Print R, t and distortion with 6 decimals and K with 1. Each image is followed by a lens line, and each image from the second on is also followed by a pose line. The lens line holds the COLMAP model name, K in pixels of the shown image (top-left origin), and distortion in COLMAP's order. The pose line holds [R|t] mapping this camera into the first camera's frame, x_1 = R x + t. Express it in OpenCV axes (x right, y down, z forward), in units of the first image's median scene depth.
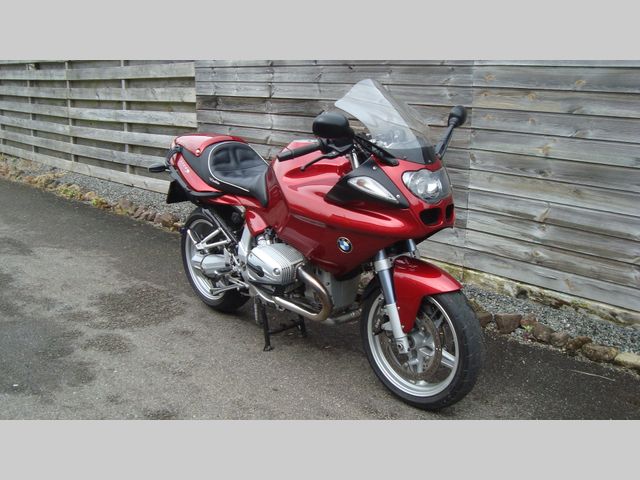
lens RADIAL K [[617.8, 0, 328.4], [0, 617.8, 246.1], [0, 0, 1]] dist [-0.104962, 0.000000]
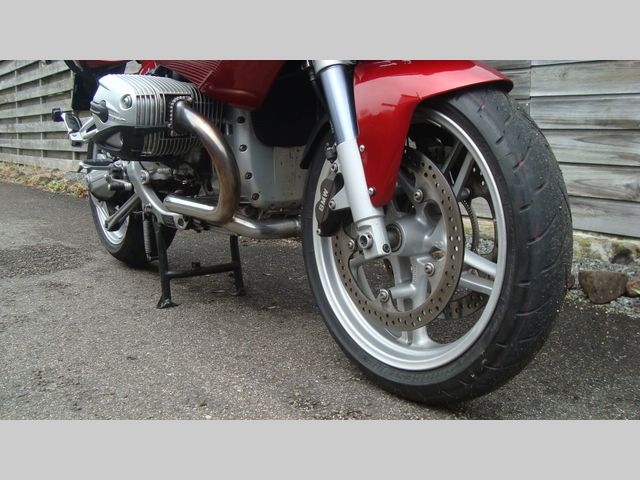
lens RADIAL K [[617.8, 0, 321.6], [0, 617.8, 237.6], [0, 0, 1]] dist [-0.104962, 0.000000]
pose [[0.993635, 0.018048, -0.111197, 0.097028], [-0.030779, 0.993019, -0.113865, 0.152928], [0.108365, 0.116563, 0.987254, 0.419900]]
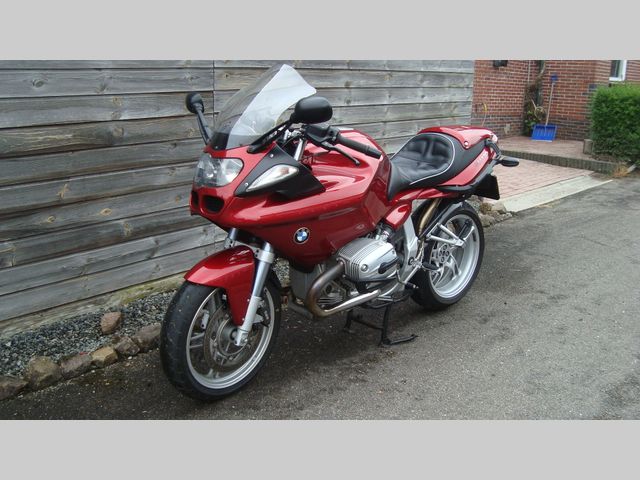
lens RADIAL K [[617.8, 0, 298.9], [0, 617.8, 251.4], [0, 0, 1]] dist [-0.104962, 0.000000]
pose [[0.001227, -0.305051, 0.952335, -0.795641], [0.249280, 0.922366, 0.295129, -0.271127], [-0.968431, 0.237036, 0.077175, 0.959547]]
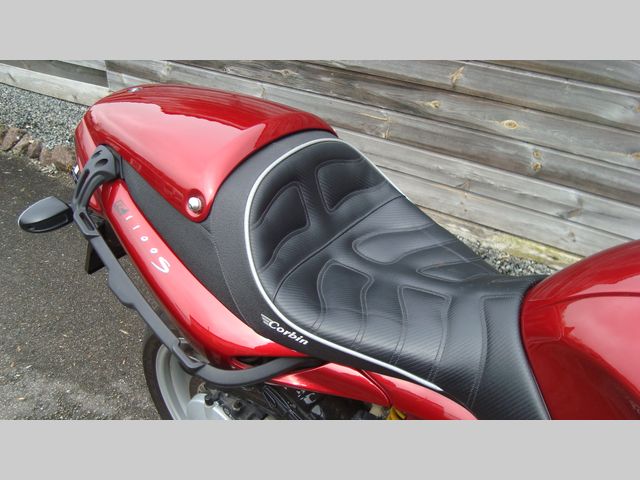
lens RADIAL K [[618.6, 0, 332.7], [0, 618.6, 245.6], [0, 0, 1]] dist [-0.130618, 0.000000]
pose [[0.983185, -0.100069, 0.152755, -0.186030], [0.050686, 0.953164, 0.298175, -0.204513], [-0.175438, -0.285419, 0.942209, 0.689391]]
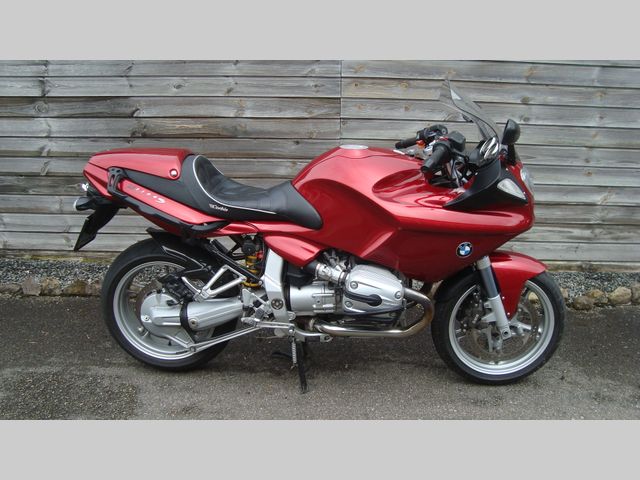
lens RADIAL K [[617.8, 0, 315.9], [0, 617.8, 255.2], [0, 0, 1]] dist [-0.104962, 0.000000]
pose [[0.727553, -0.205679, 0.654494, -0.569140], [0.175042, 0.978079, 0.112786, -0.104831], [-0.663345, 0.032506, 0.747608, 0.309385]]
